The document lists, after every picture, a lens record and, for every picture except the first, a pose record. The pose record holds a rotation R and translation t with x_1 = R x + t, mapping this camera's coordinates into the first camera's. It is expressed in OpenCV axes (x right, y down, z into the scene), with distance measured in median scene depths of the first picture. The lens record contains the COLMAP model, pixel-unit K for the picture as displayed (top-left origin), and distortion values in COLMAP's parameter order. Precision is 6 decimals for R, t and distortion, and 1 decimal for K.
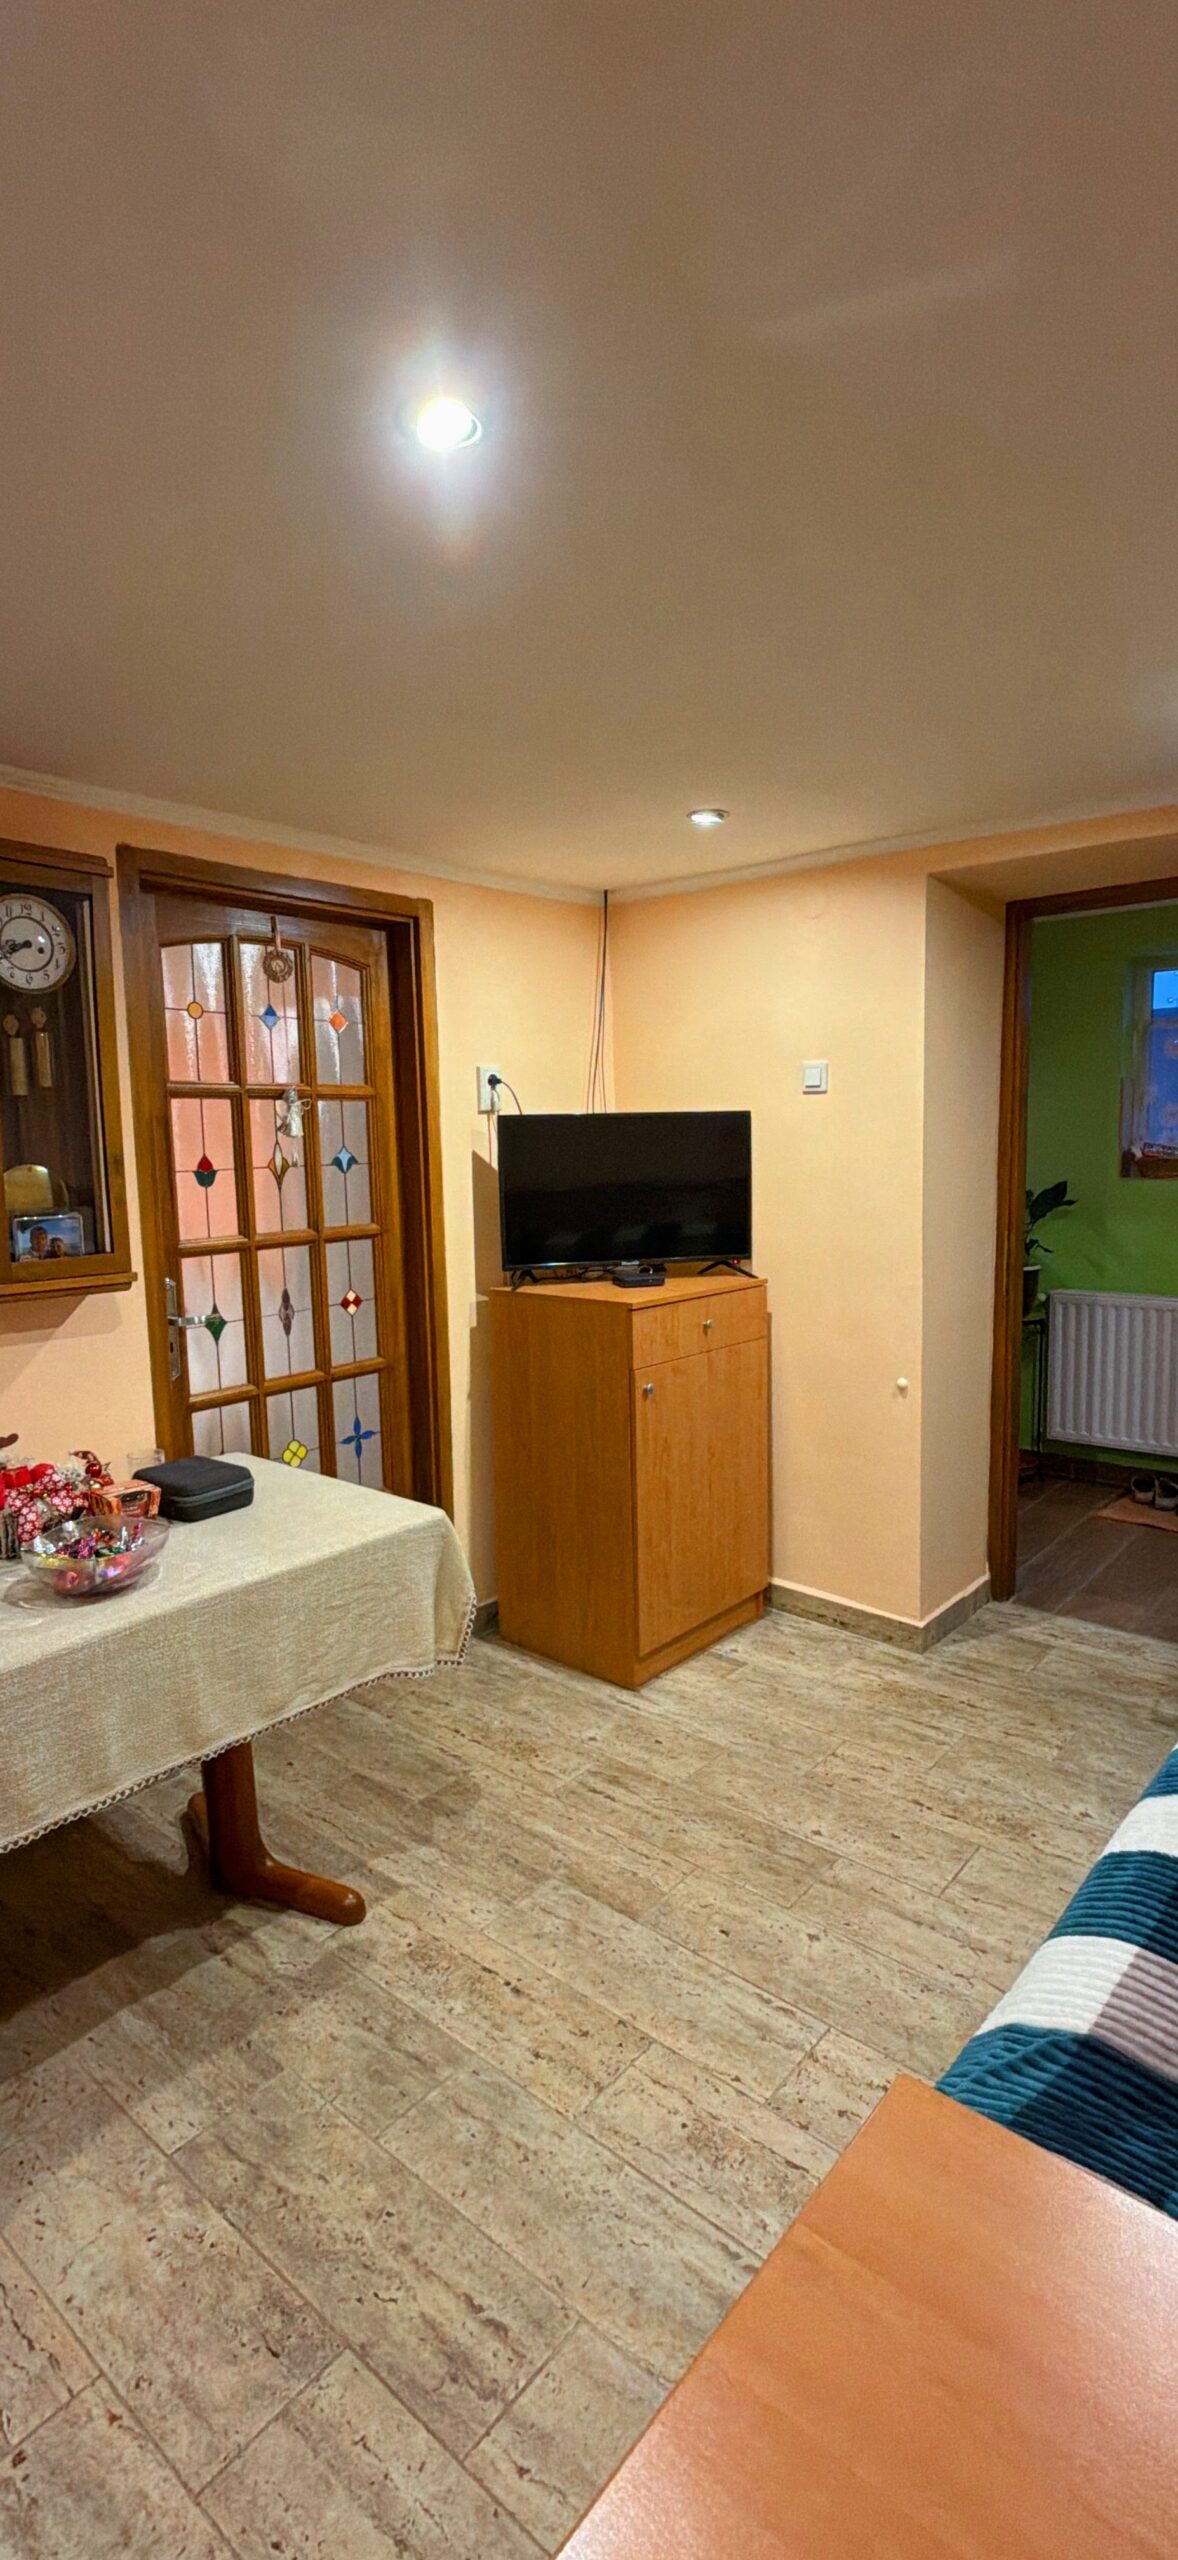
lens RADIAL K [[1162.2, 0, 589.9], [0, 1162.2, 1283.3], [0, 0, 1]] dist [0.000923, -0.000412]
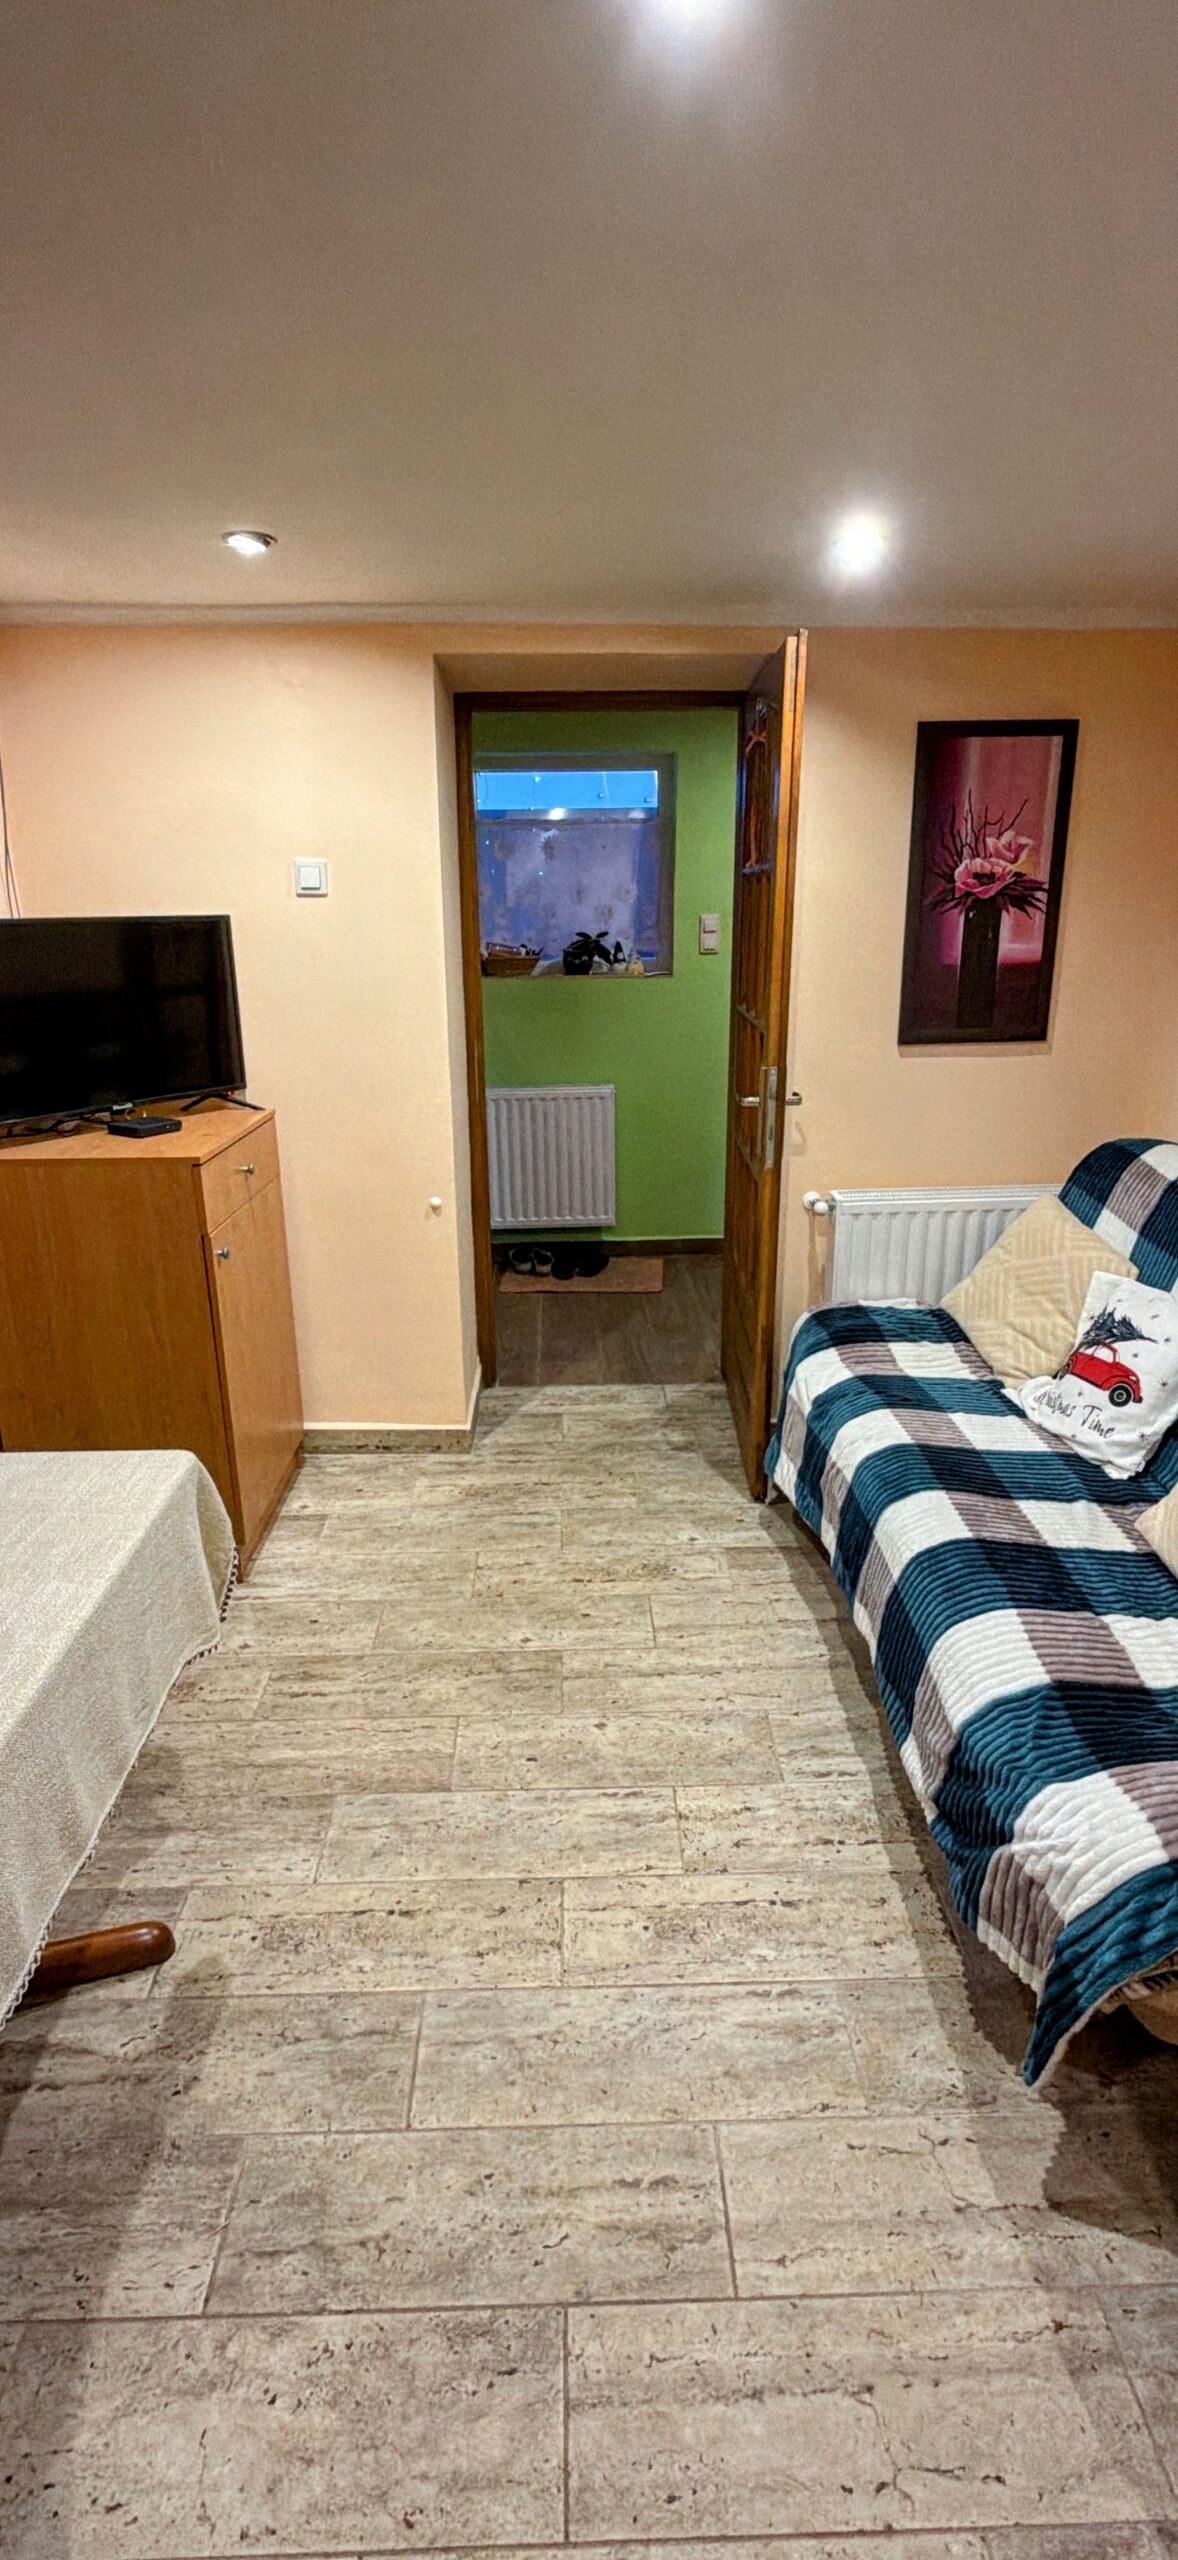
lens RADIAL K [[1162.2, 0, 592.4], [0, 1162.2, 1284.0], [0, 0, 1]] dist [0.000923, -0.000412]
pose [[0.745475, -0.194384, 0.637560, -0.374417], [0.077559, 0.975330, 0.206679, -0.055304], [-0.662006, -0.104625, 0.742160, 0.217267]]
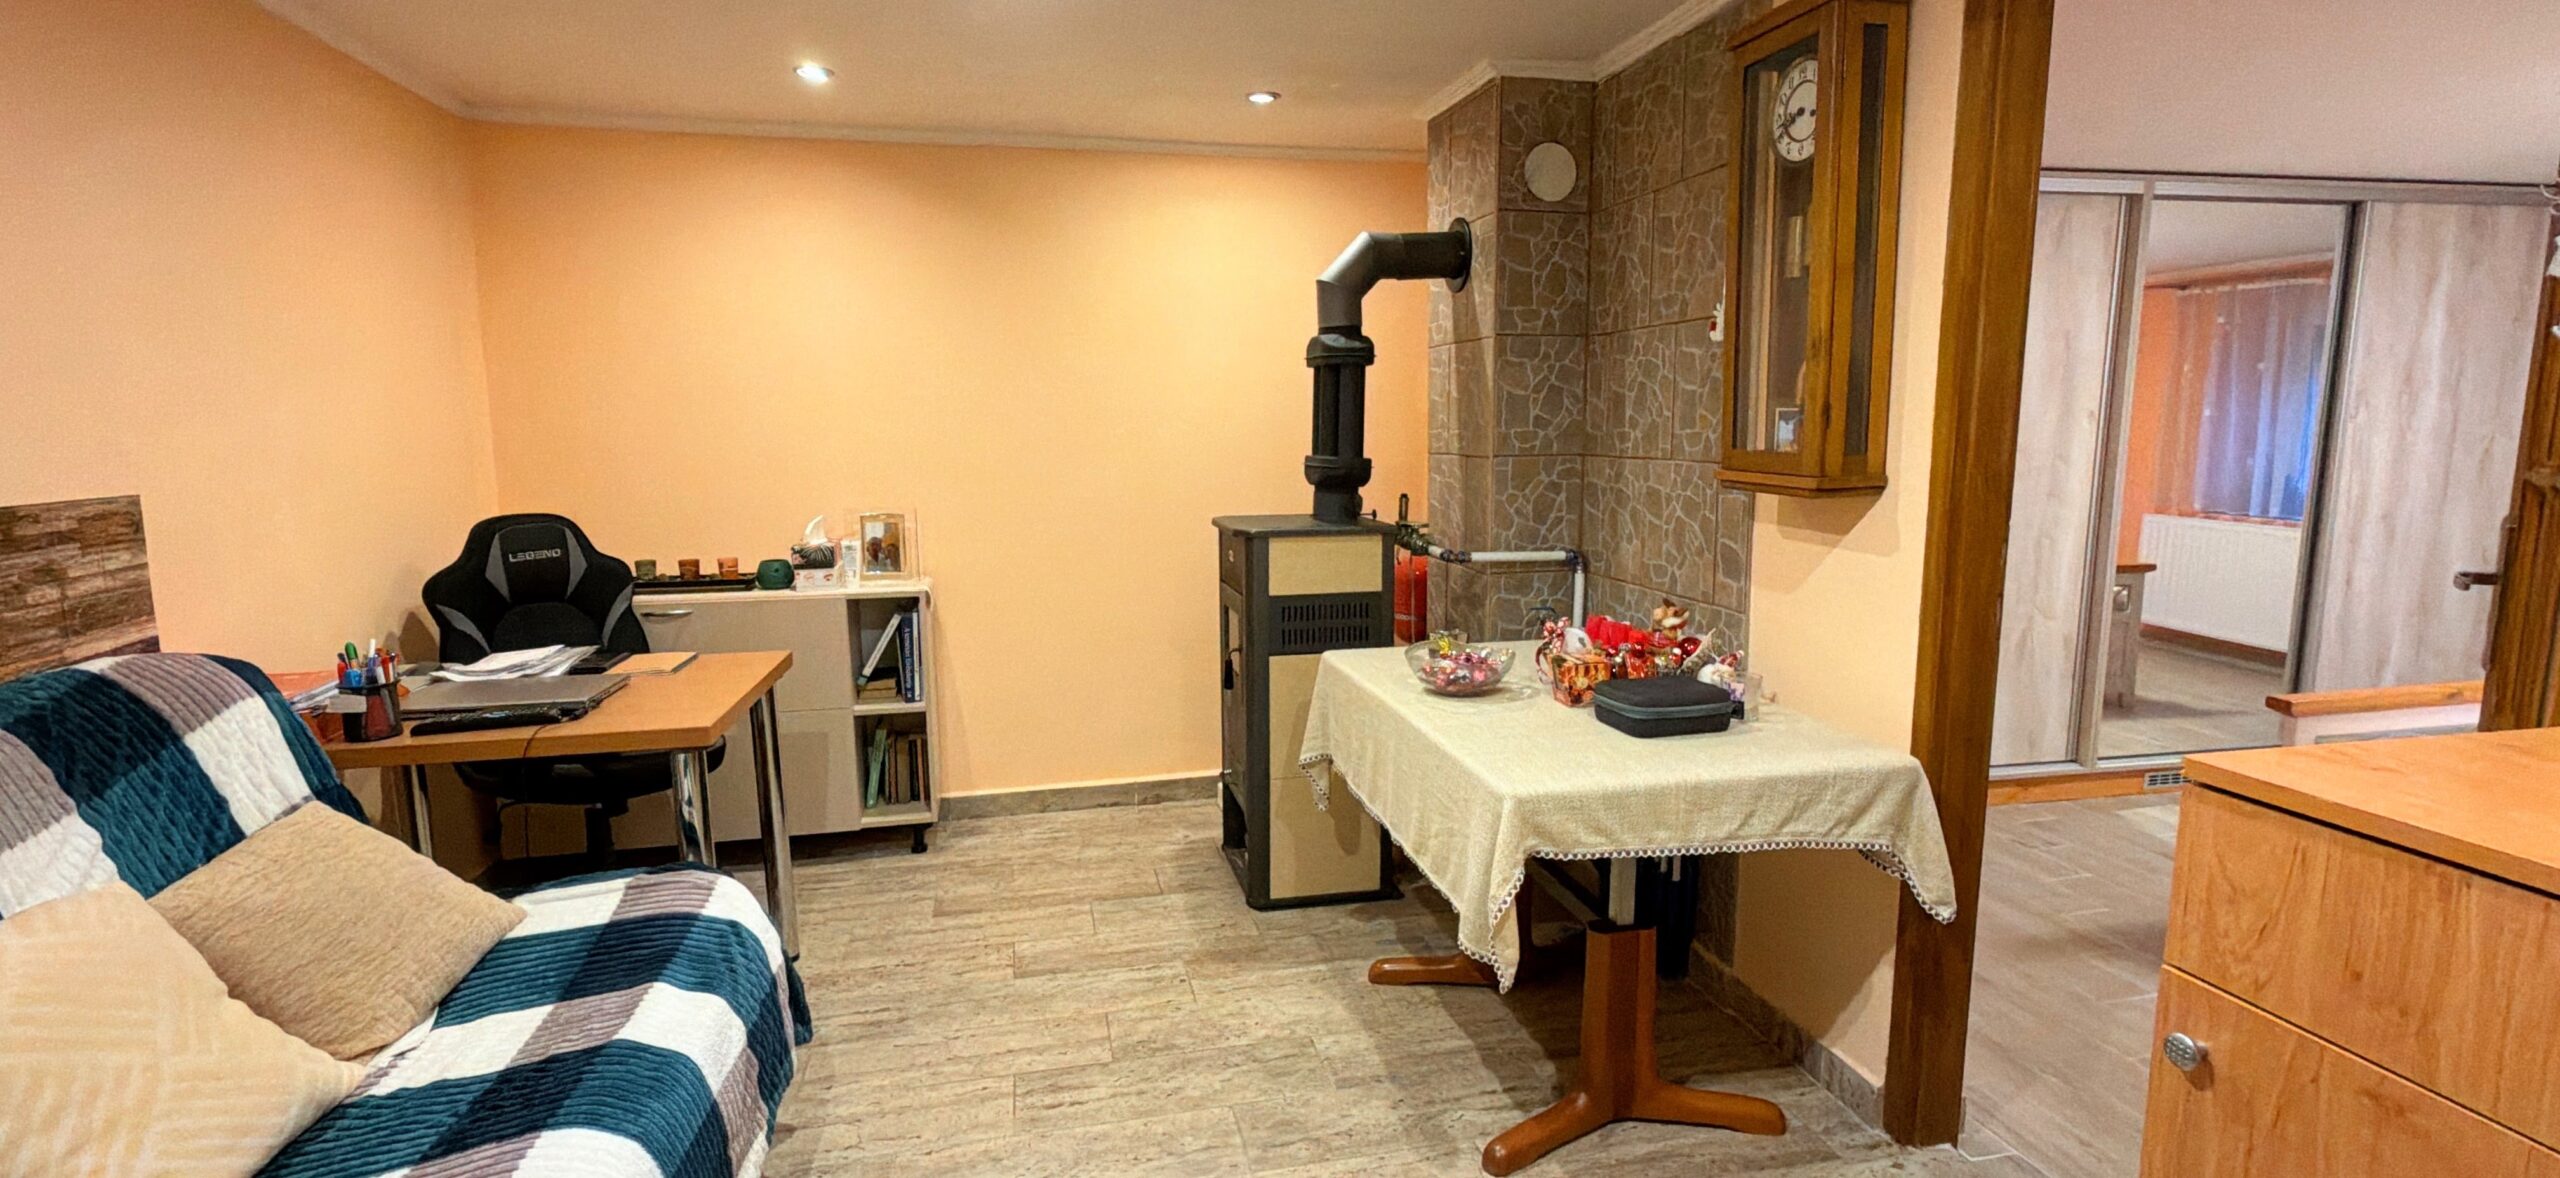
lens RADIAL K [[1162.2, 0, 1281.7], [0, 1162.2, 591.9], [0, 0, 1]] dist [0.000923, -0.000412]
pose [[-0.598067, 0.144311, -0.788347, 0.519878], [-0.079073, 0.968231, 0.237227, -0.099589], [0.797536, 0.204215, -0.567656, 1.190122]]
